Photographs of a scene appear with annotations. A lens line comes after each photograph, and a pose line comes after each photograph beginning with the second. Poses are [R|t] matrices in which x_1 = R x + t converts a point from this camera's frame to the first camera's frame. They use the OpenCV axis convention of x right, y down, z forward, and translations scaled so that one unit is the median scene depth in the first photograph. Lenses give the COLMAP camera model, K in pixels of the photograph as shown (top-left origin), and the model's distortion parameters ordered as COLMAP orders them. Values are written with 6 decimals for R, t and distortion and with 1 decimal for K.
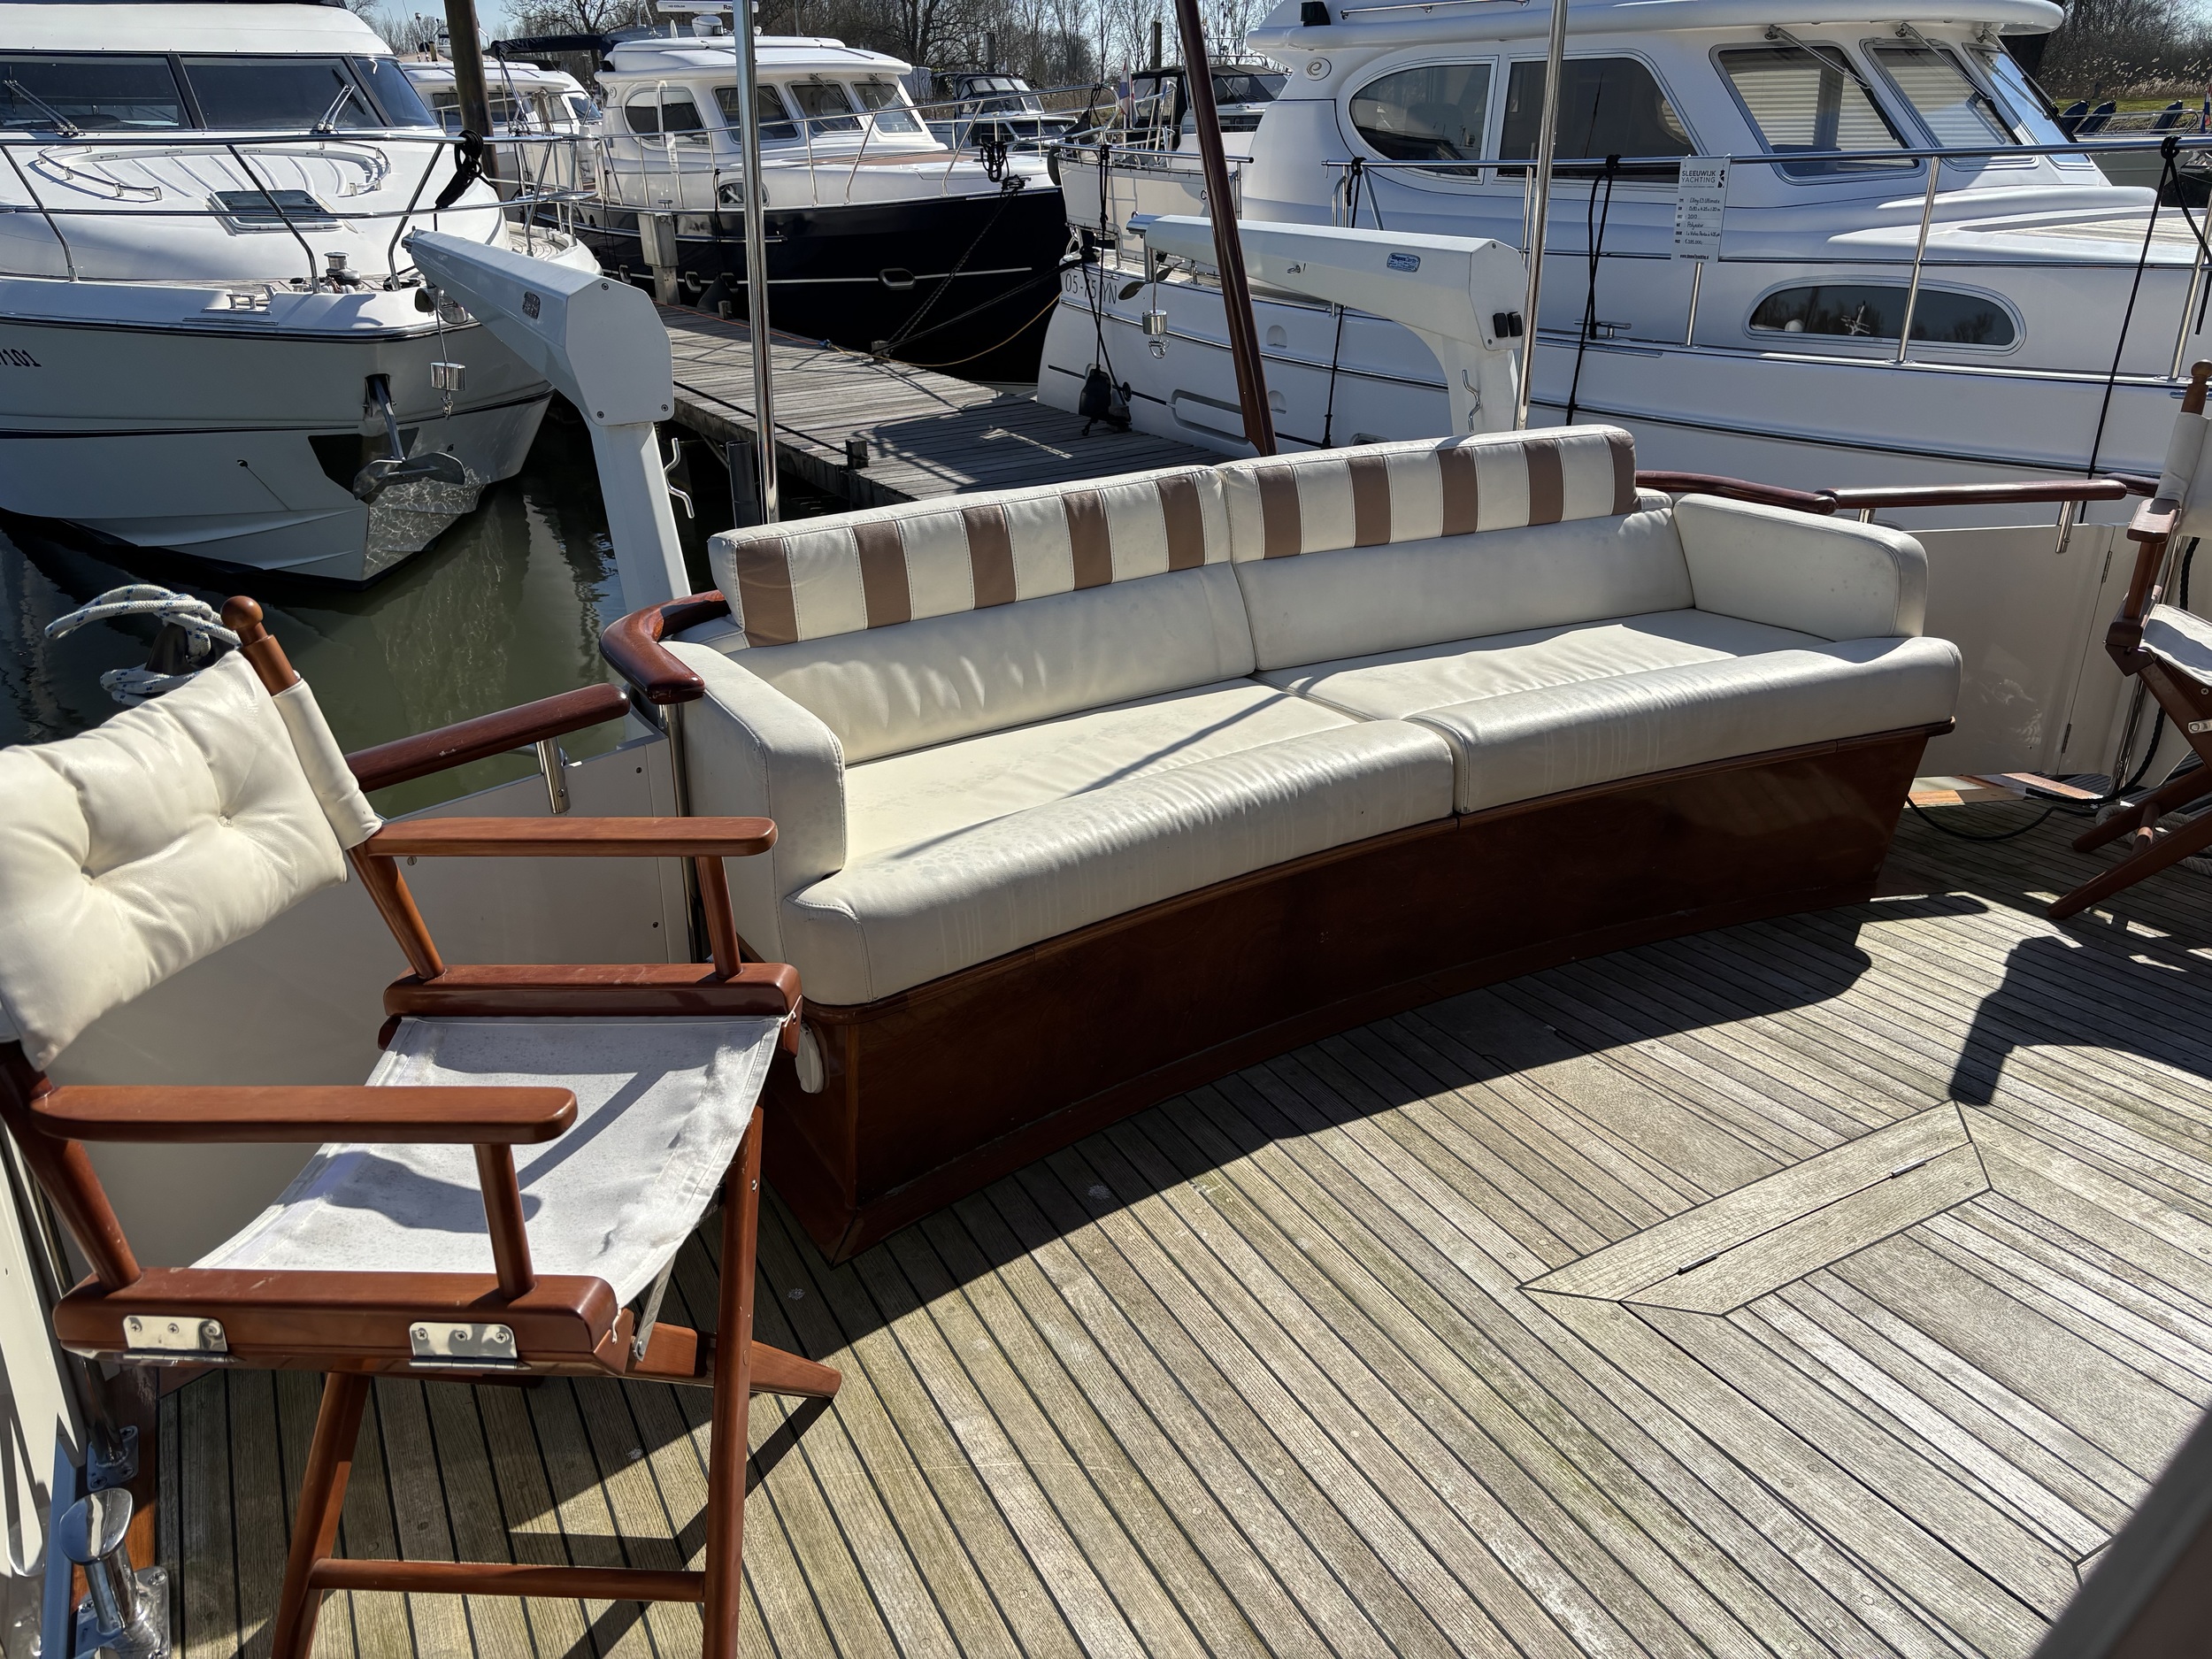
lens RADIAL K [[1662.8, 0, 1090.7], [0, 1662.8, 827.9], [0, 0, 1]] dist [0.053825, -0.056112]
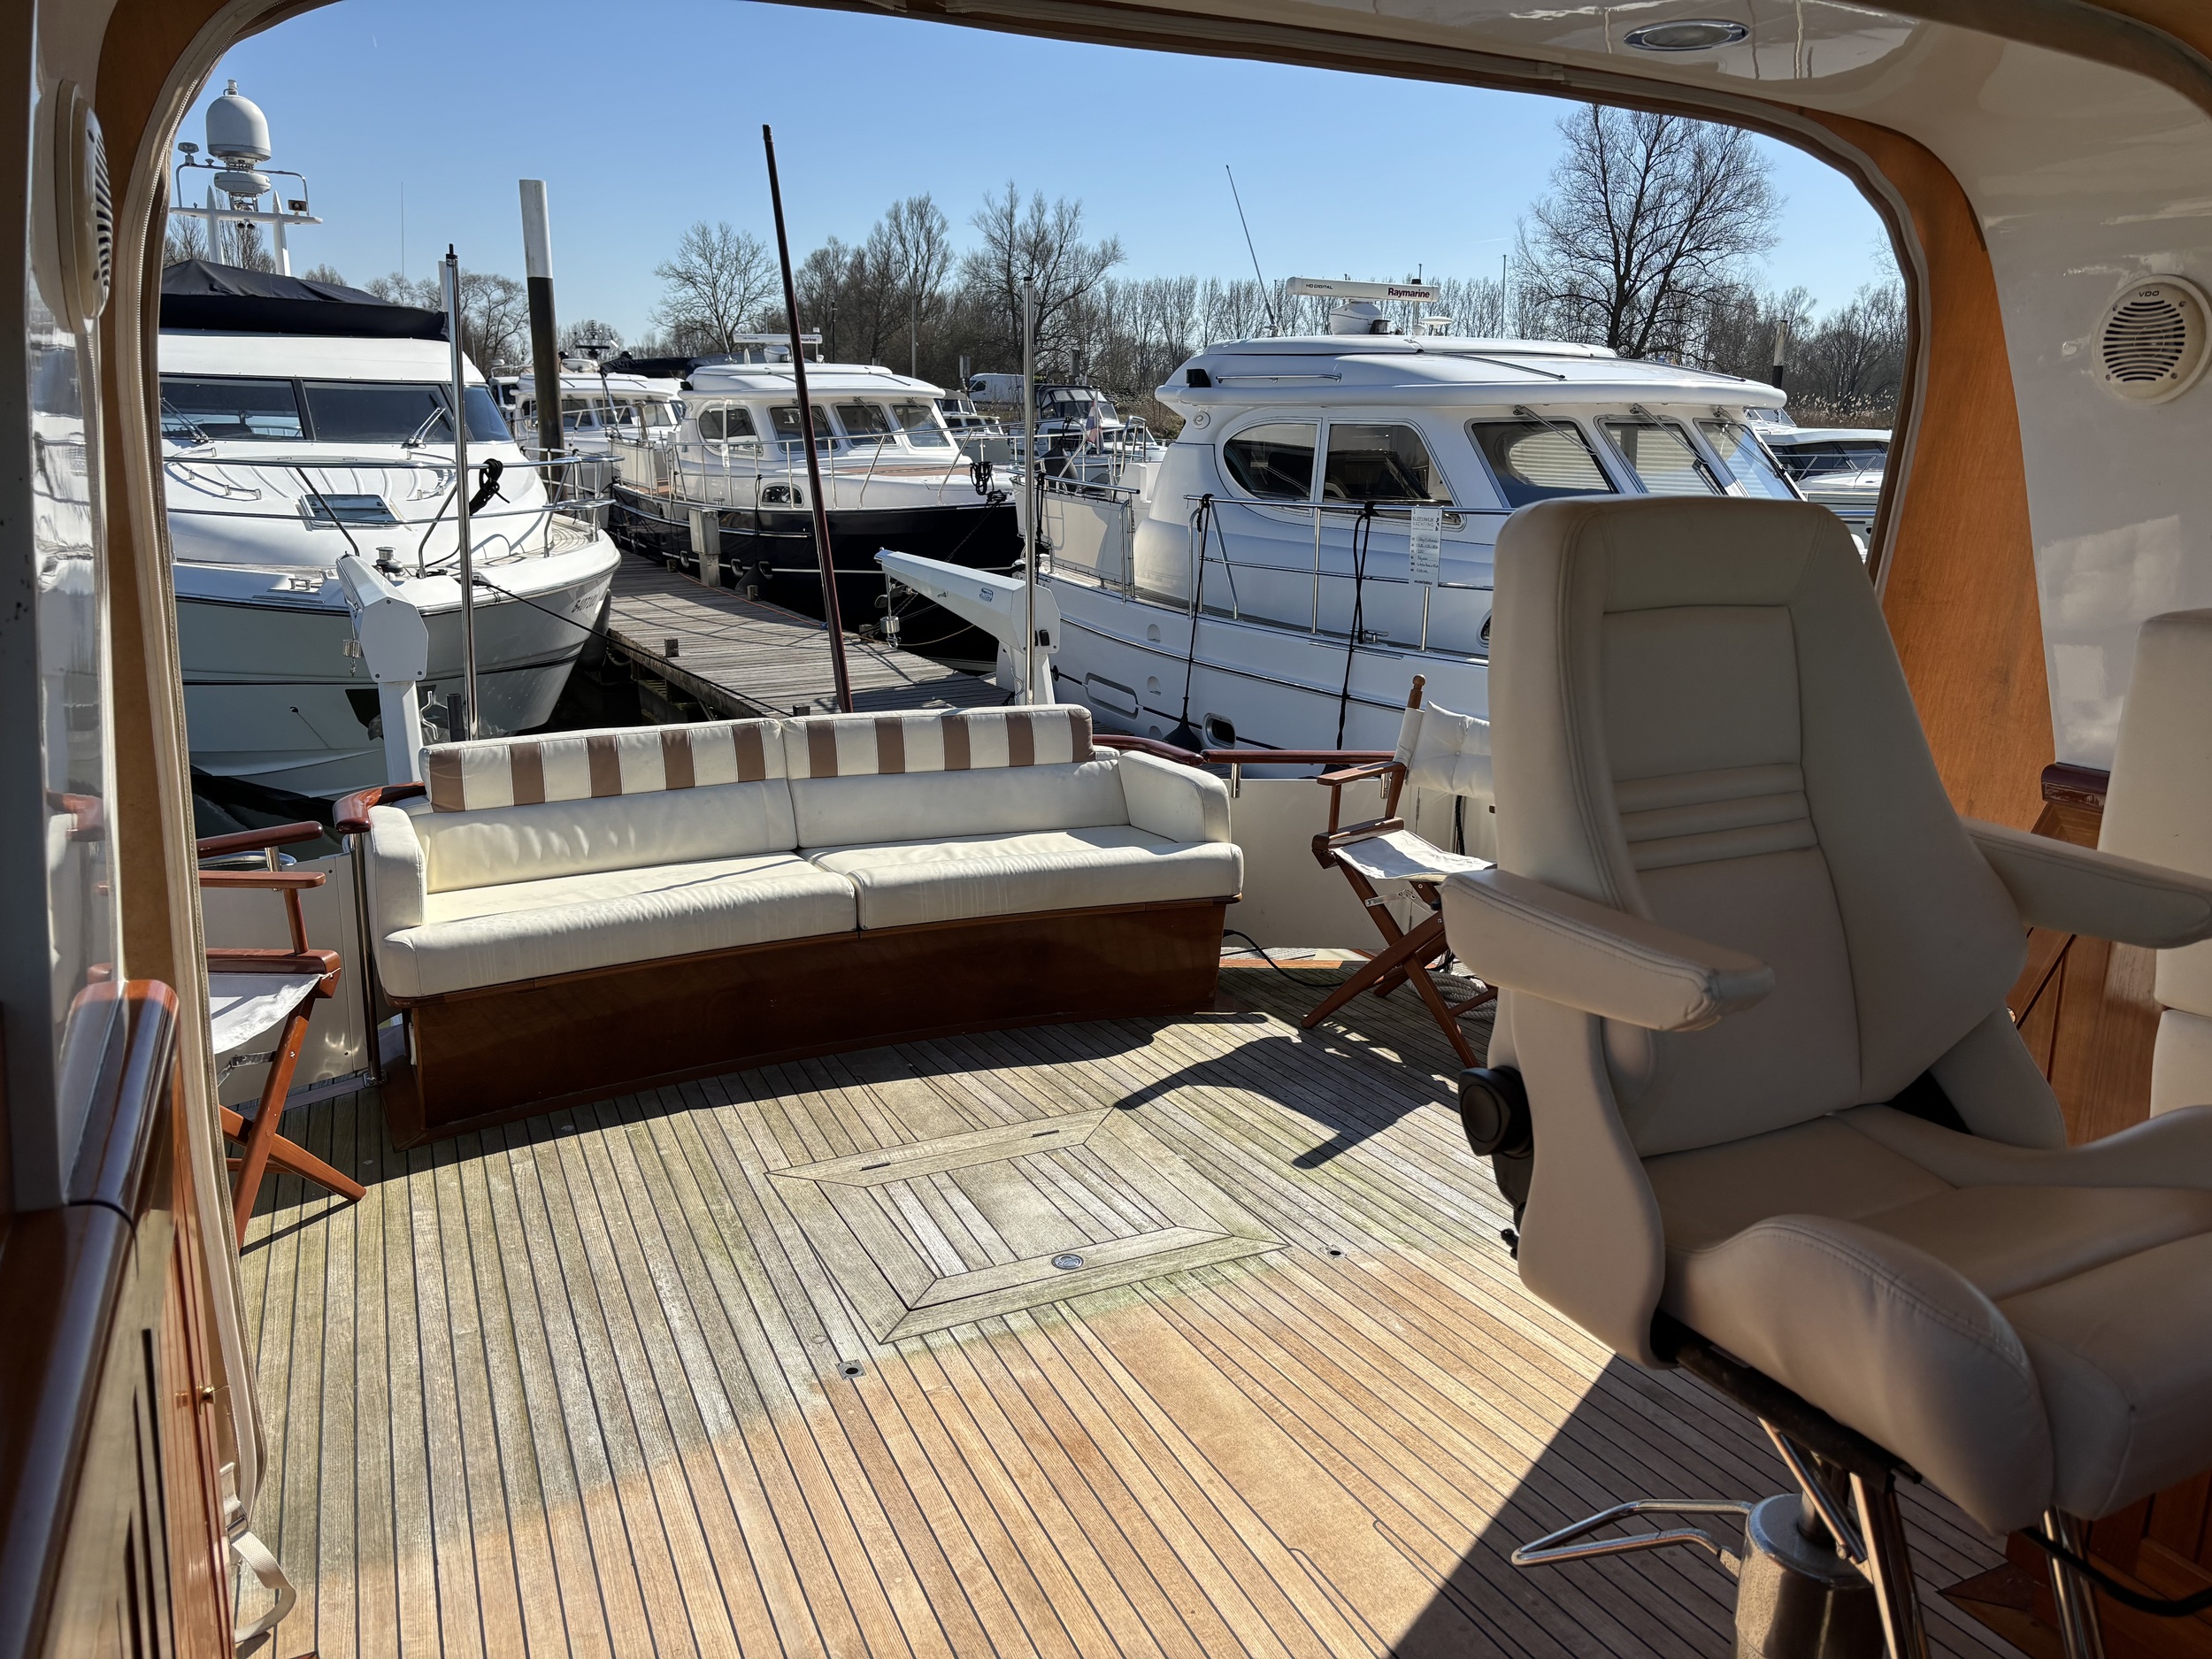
lens RADIAL K [[1662.8, 0, 1098.6], [0, 1662.8, 841.8], [0, 0, 1]] dist [0.053825, -0.056112]
pose [[0.998086, 0.034460, -0.051342, 0.457963], [-0.041863, 0.987660, -0.150912, 0.121930], [0.045508, 0.152773, 0.987213, -0.519763]]
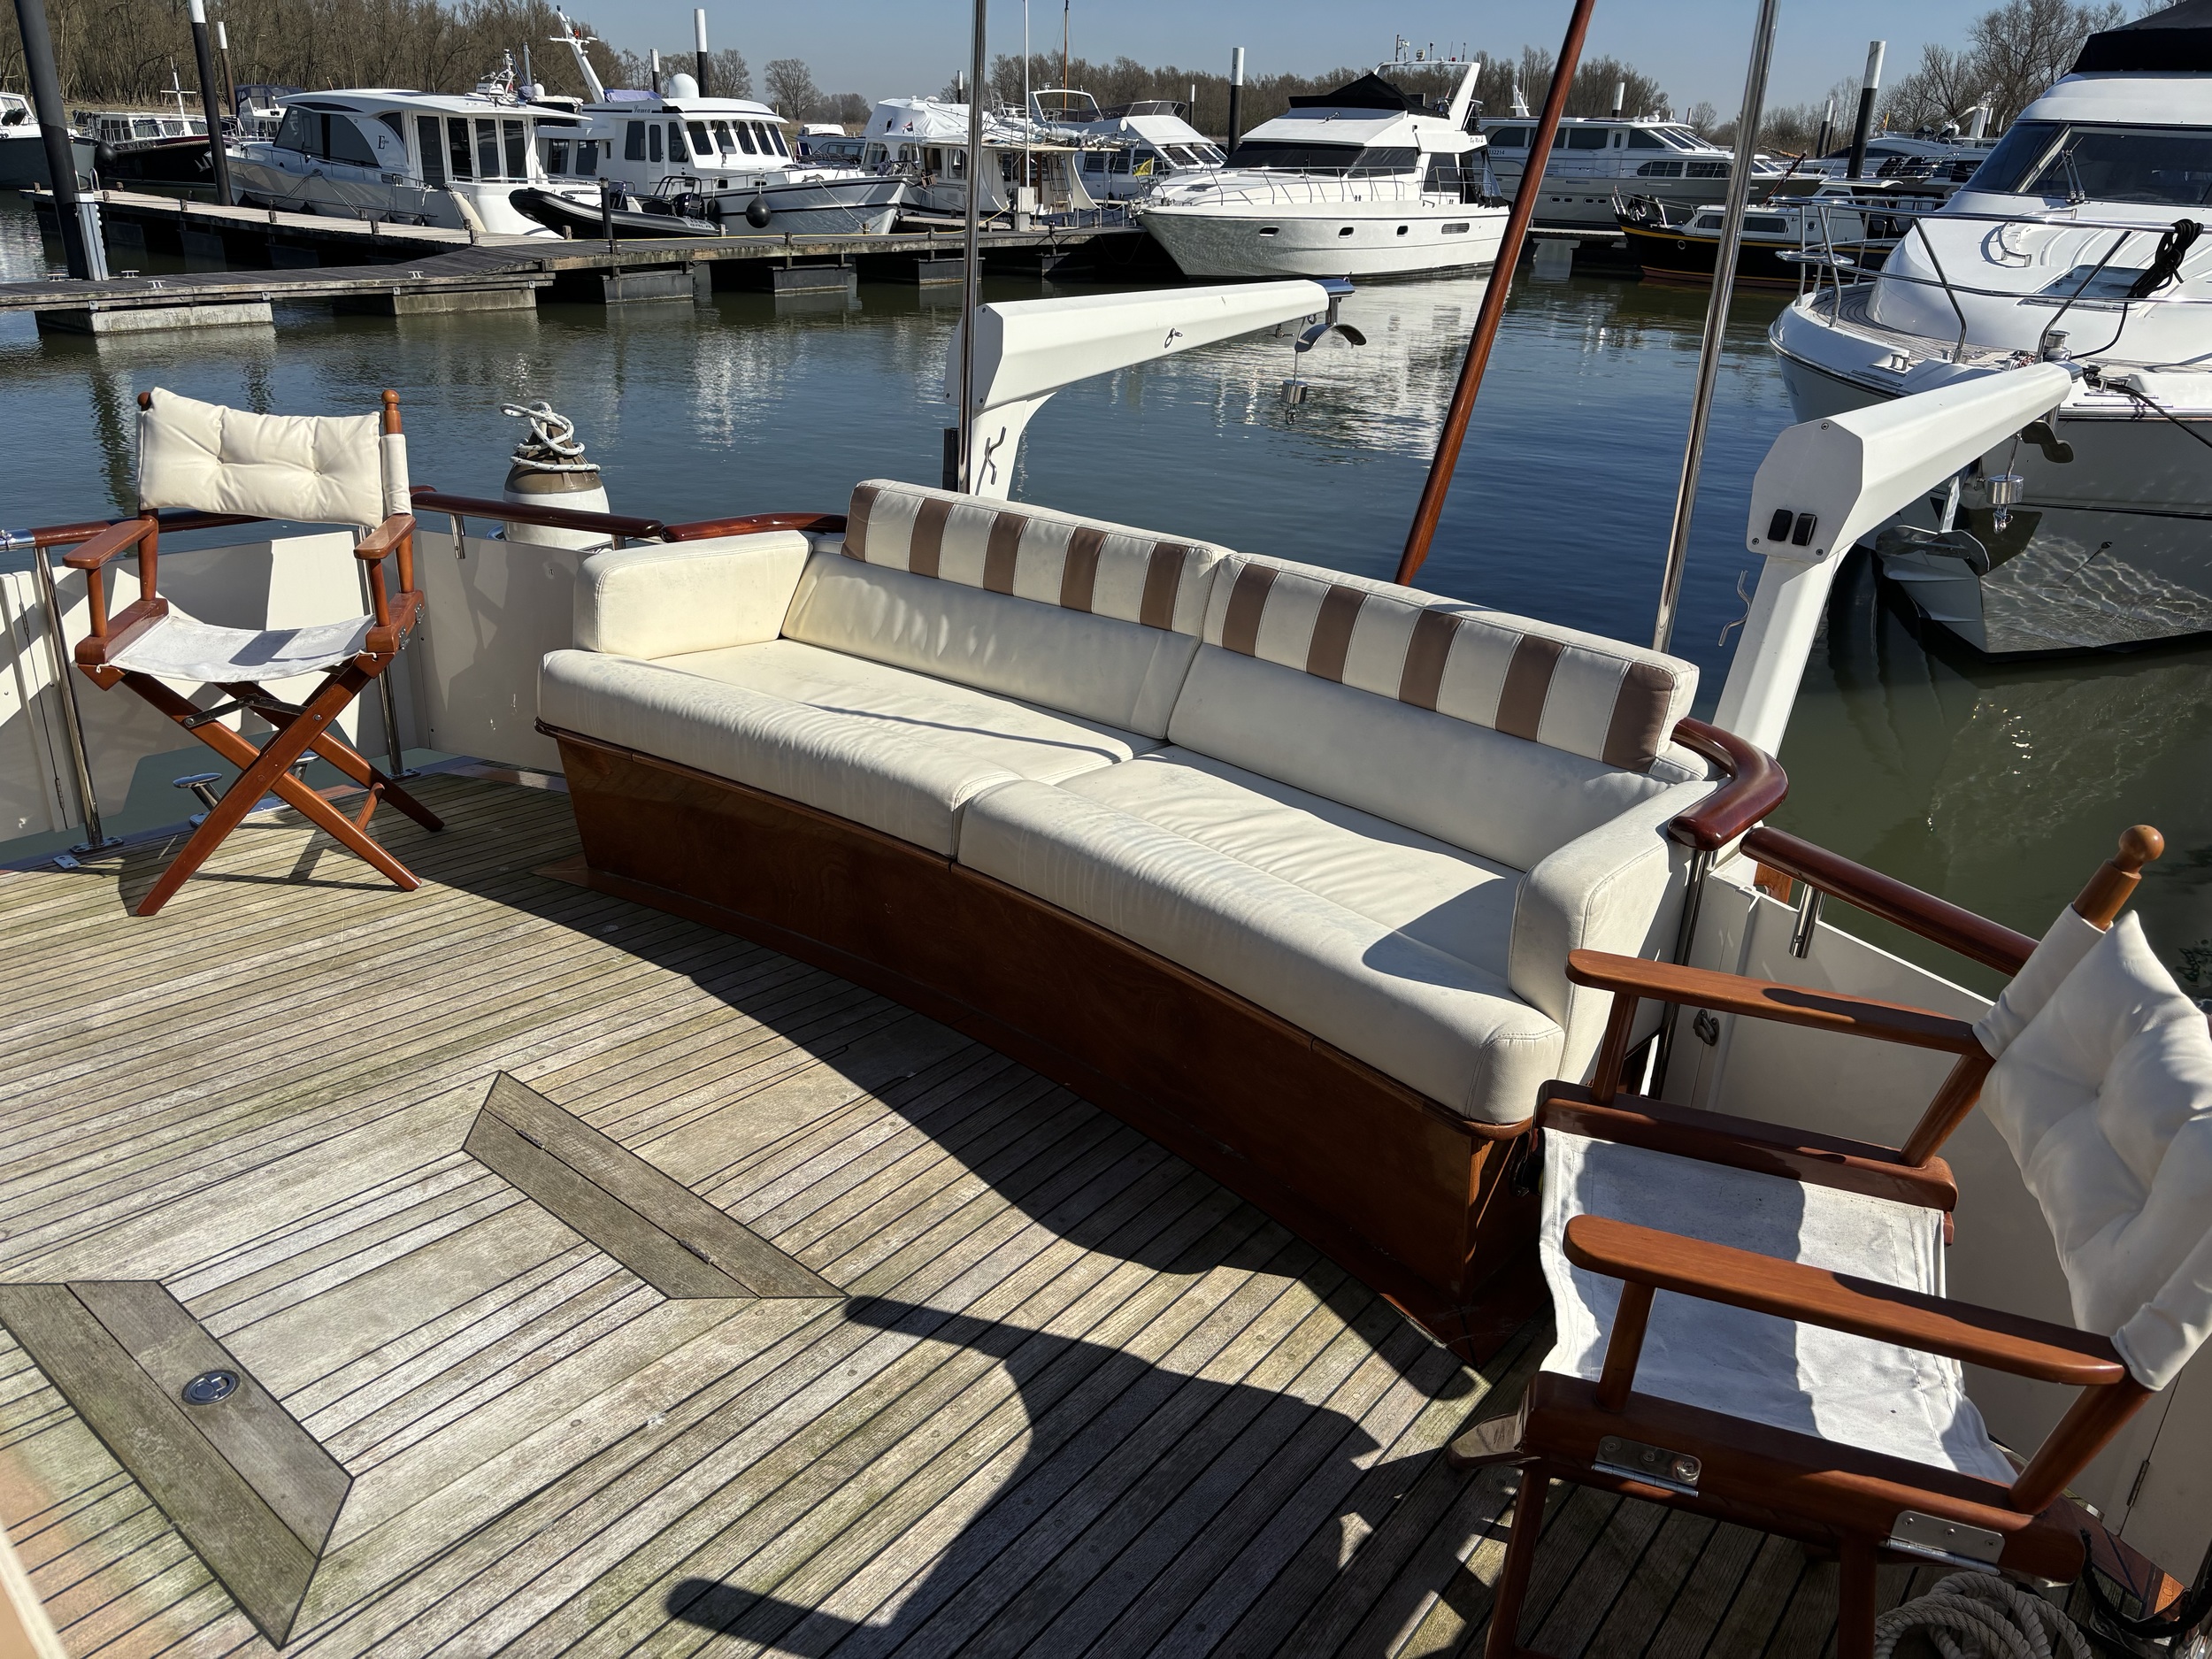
lens RADIAL K [[1662.8, 0, 1130.8], [0, 1662.8, 835.1], [0, 0, 1]] dist [0.053825, -0.056112]
pose [[0.342102, 0.381880, -0.858565, 1.011412], [-0.405130, 0.884354, 0.231923, -0.273819], [0.847842, 0.268489, 0.457250, 0.511395]]
